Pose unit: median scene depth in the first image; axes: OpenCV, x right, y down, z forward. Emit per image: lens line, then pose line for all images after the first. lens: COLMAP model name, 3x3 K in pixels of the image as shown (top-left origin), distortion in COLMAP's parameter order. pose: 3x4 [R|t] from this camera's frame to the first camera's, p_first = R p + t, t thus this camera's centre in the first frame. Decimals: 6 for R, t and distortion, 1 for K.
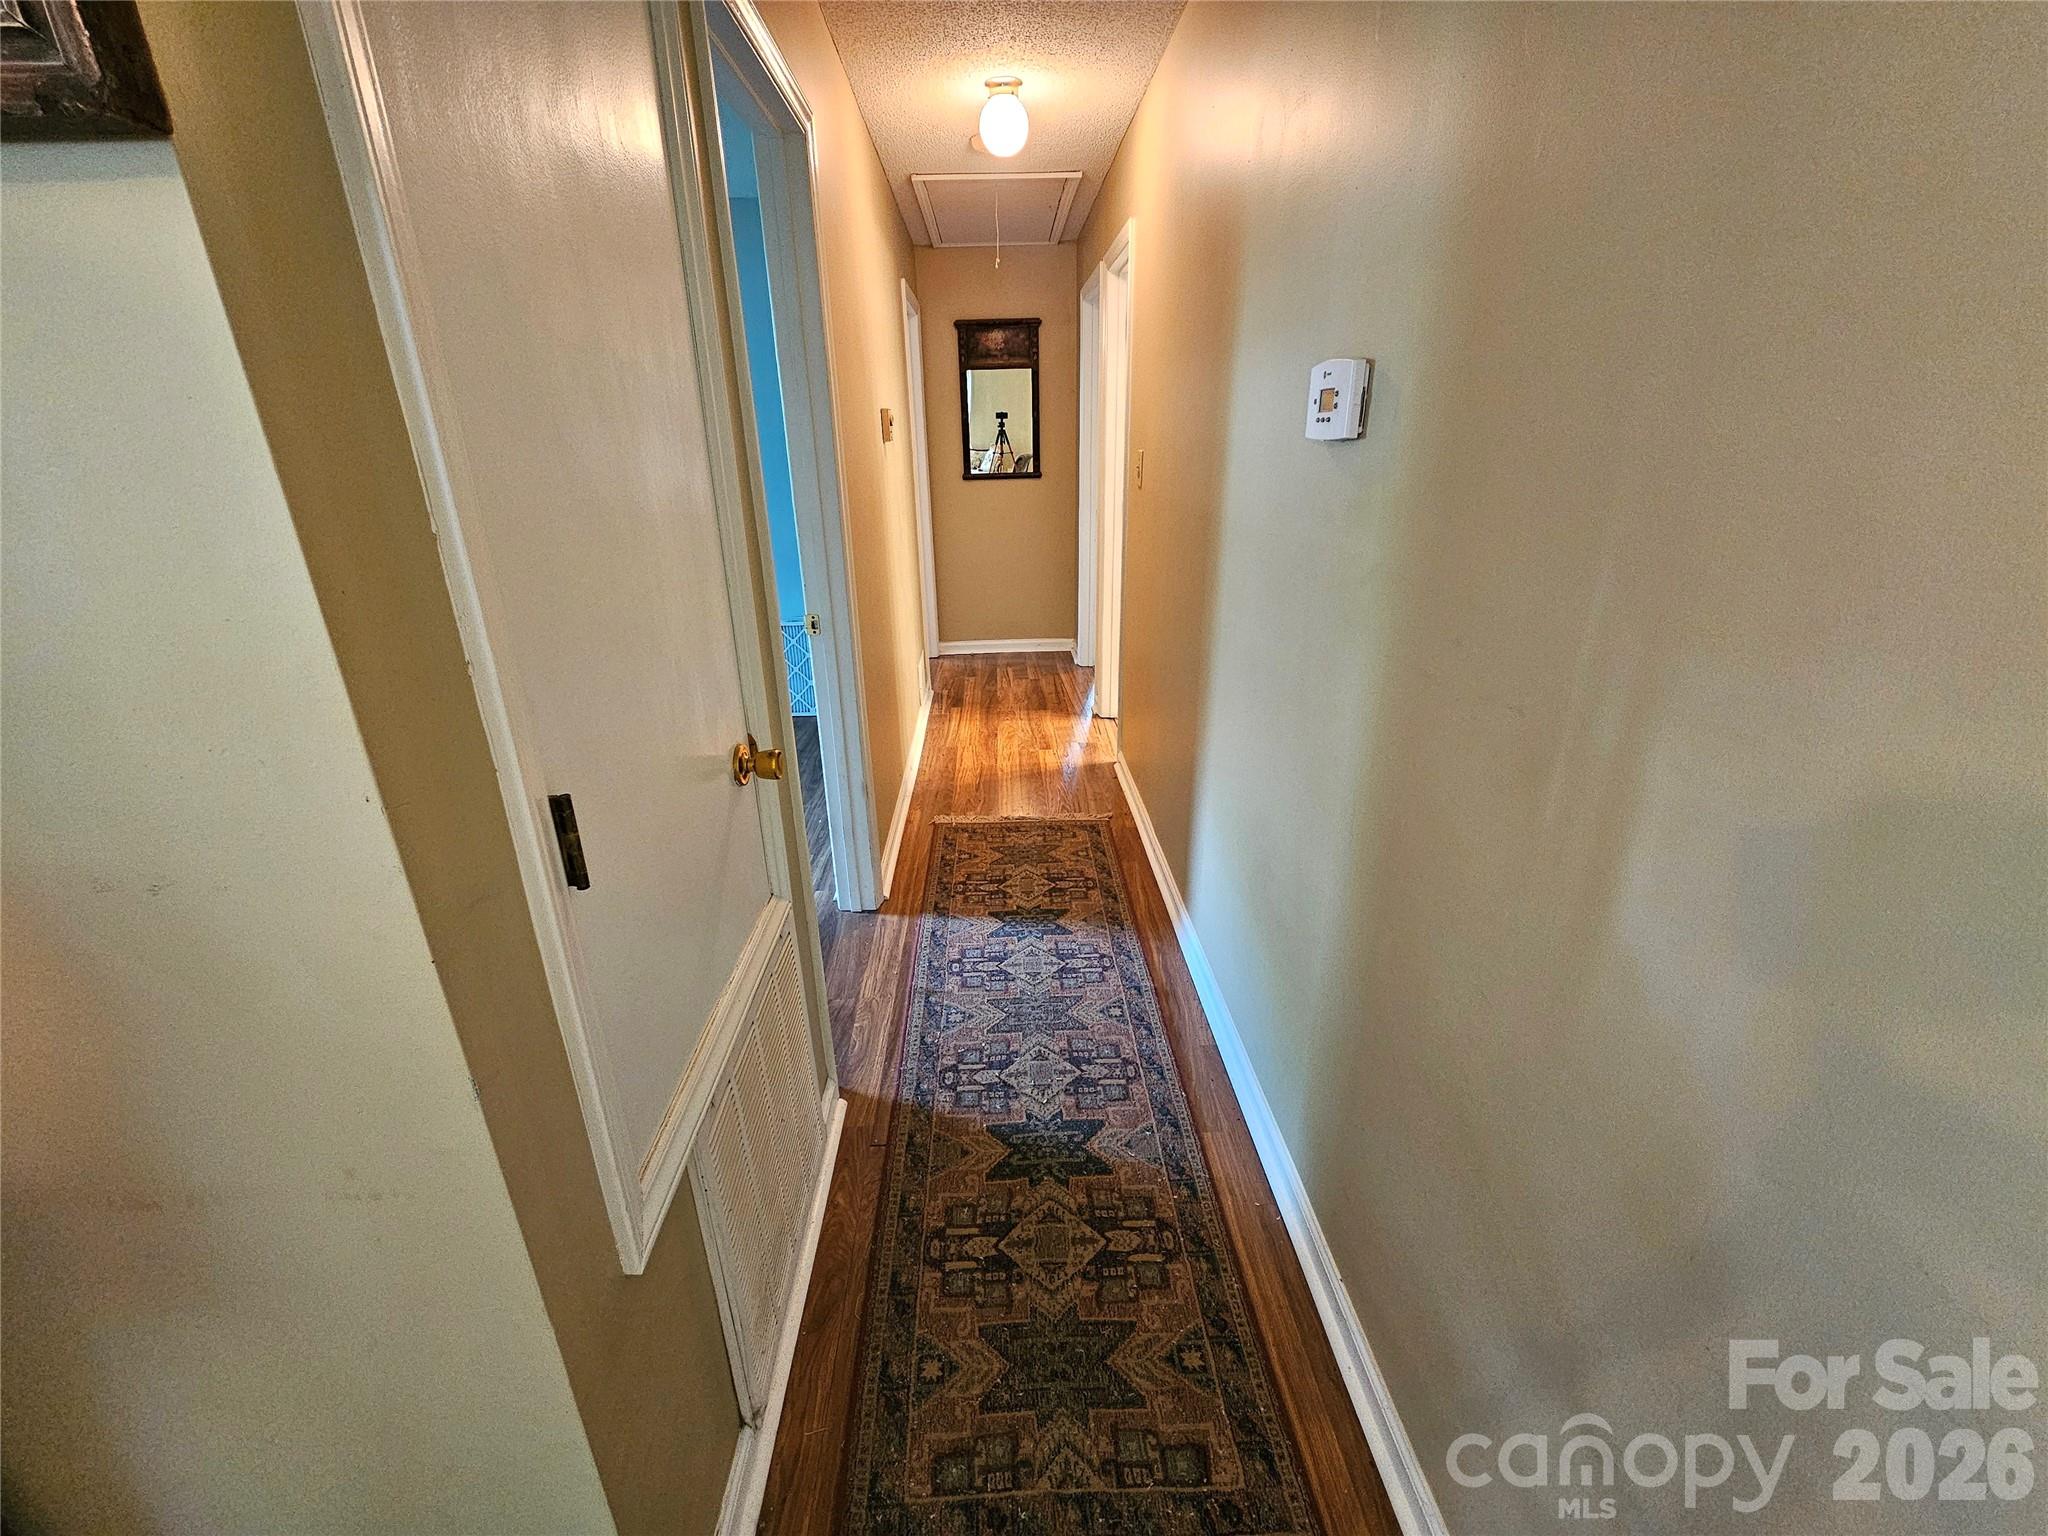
lens RADIAL K [[842.9, 0, 1014.5], [0, 842.9, 750.0], [0, 0, 1]] dist [0.001055, 0.000169]
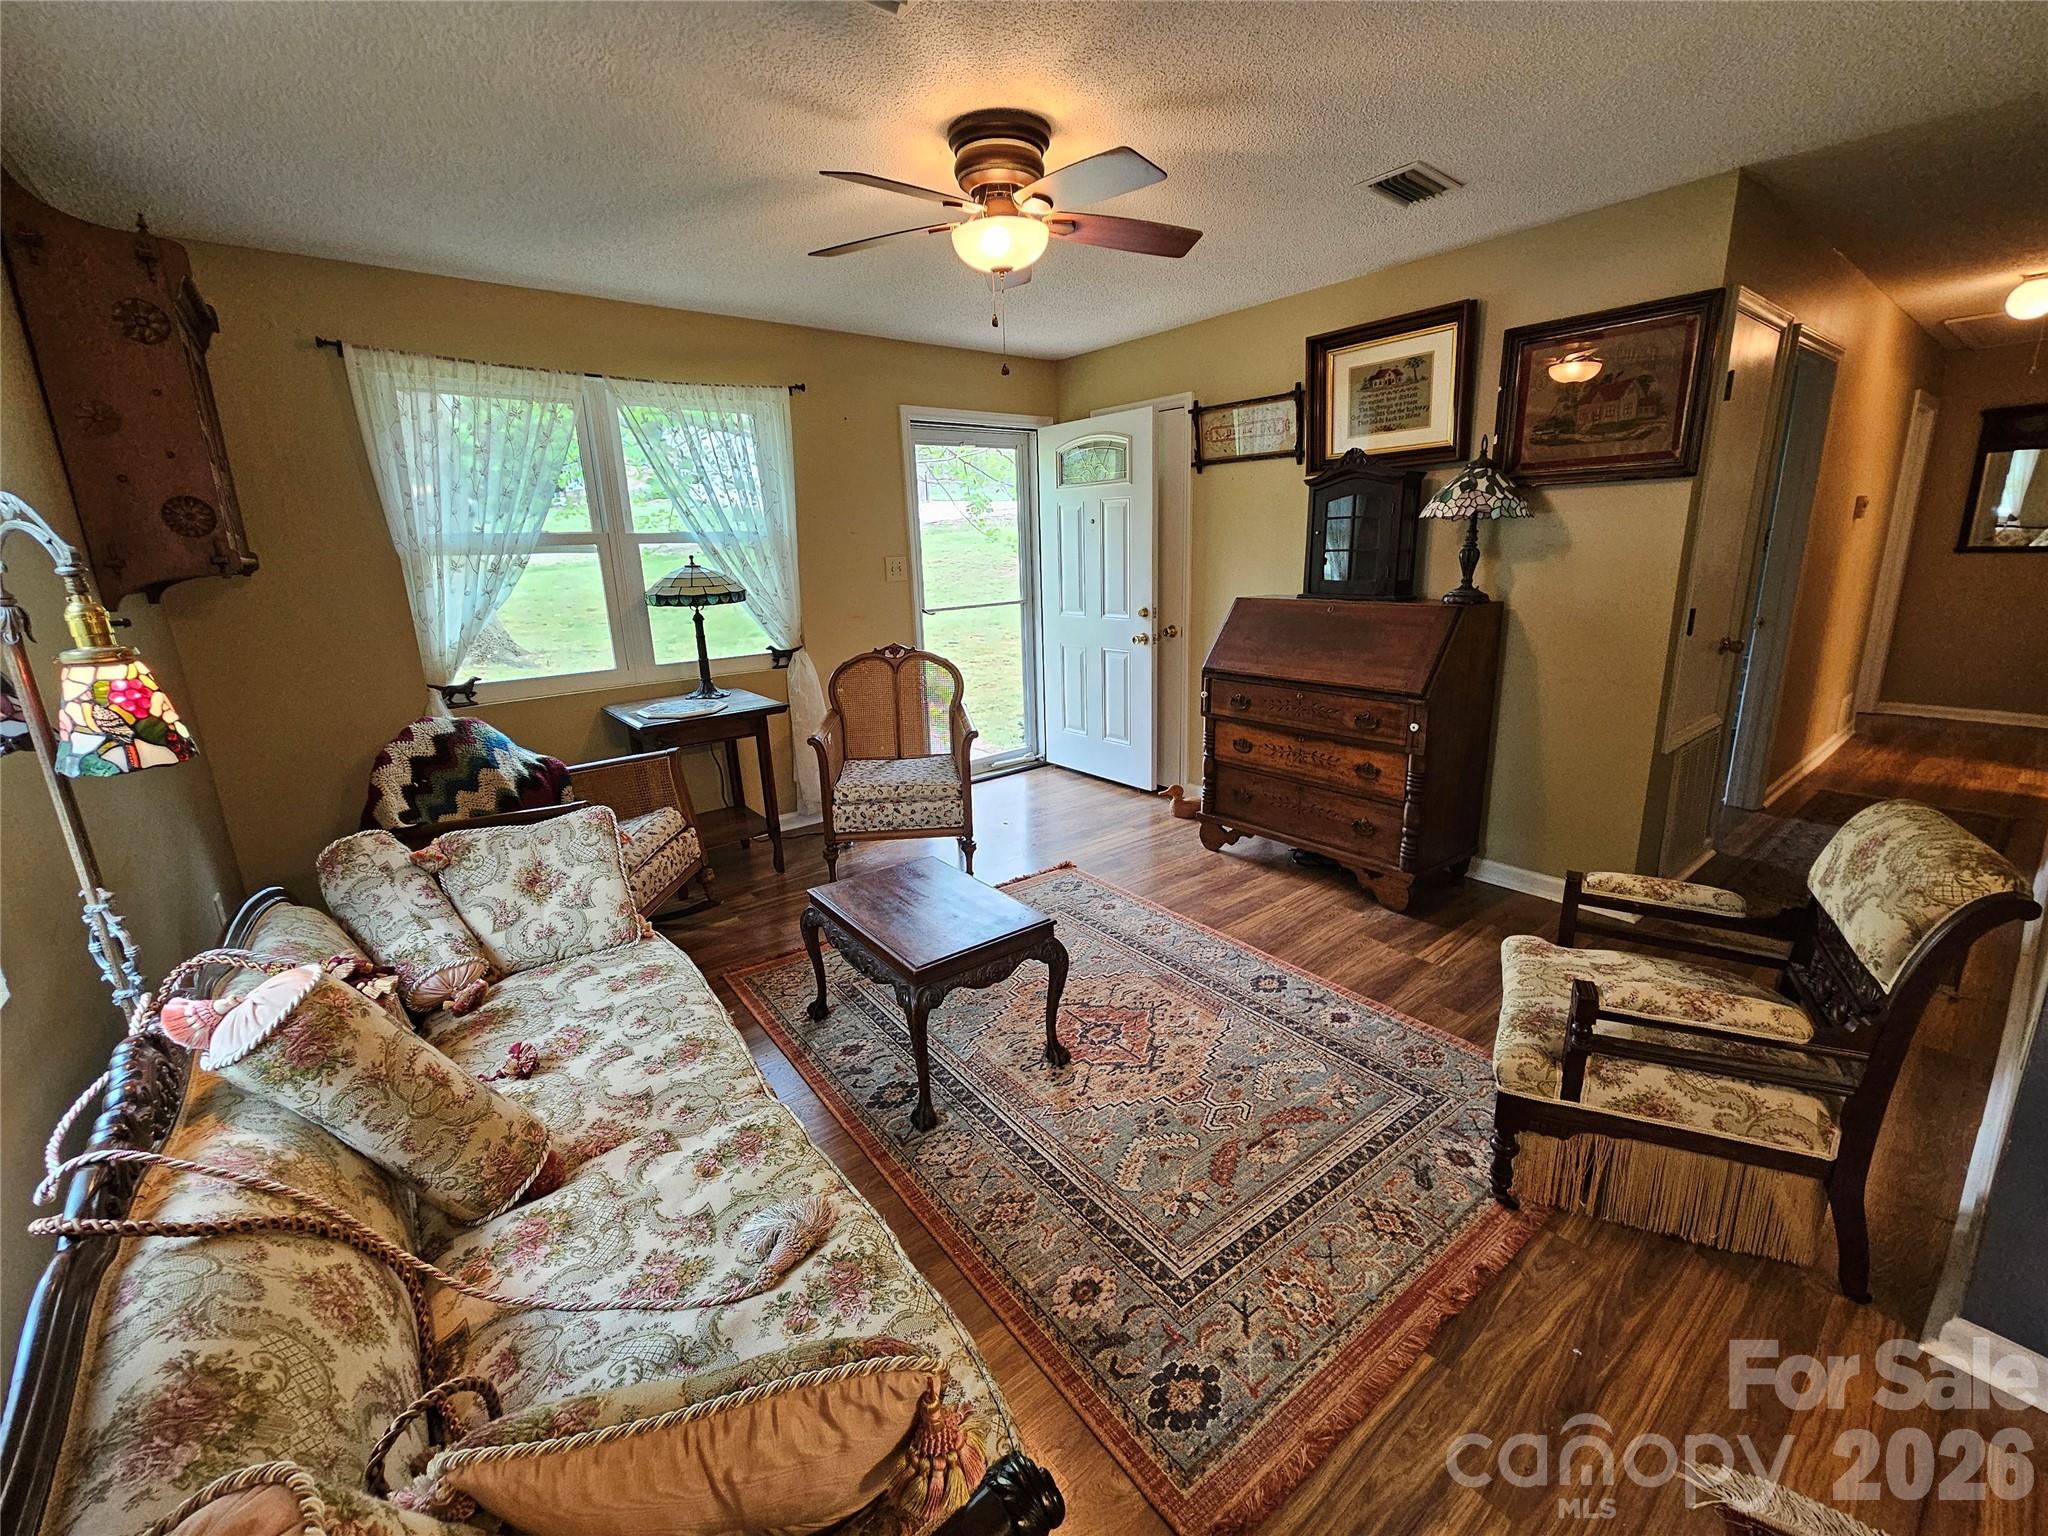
lens RADIAL K [[842.9, 0, 1014.5], [0, 842.9, 750.0], [0, 0, 1]] dist [0.001055, 0.000169]
pose [[0.596565, 0.193471, -0.778896, 0.121882], [-0.259383, 0.964904, 0.041010, 0.210631], [0.759494, 0.177567, 0.625810, -0.590114]]
